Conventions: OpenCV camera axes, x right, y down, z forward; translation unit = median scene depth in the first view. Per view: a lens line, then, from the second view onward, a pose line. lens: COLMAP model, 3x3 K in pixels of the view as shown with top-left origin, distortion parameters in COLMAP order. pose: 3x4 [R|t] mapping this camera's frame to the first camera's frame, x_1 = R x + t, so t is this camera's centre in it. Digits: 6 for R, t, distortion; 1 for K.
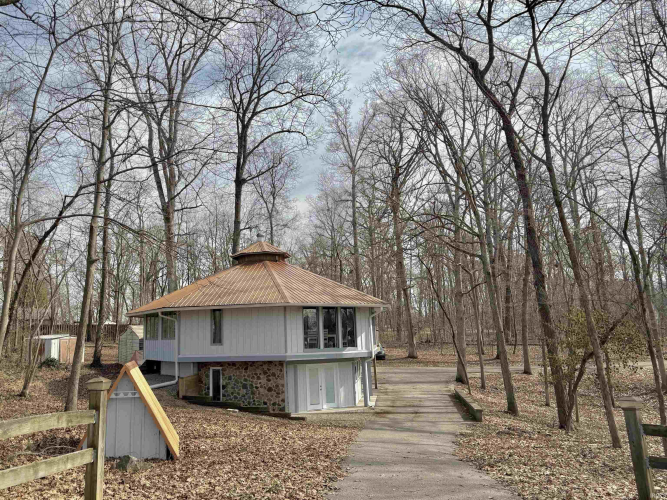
lens RADIAL K [[465.8, 0, 333.5], [0, 465.8, 250.0], [0, 0, 1]] dist [0.111227, -0.175287]
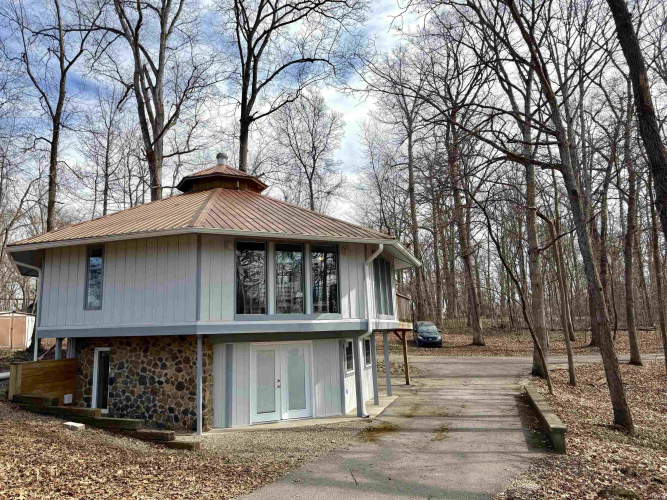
lens RADIAL K [[542.4, 0, 333.9], [0, 542.4, 212.4], [0, 0, 1]] dist [0.024202, -0.010898]
pose [[0.994698, -0.024366, -0.099914, 0.106418], [0.022520, 0.999555, -0.019558, 0.091067], [0.100346, 0.017205, 0.994804, 0.316201]]
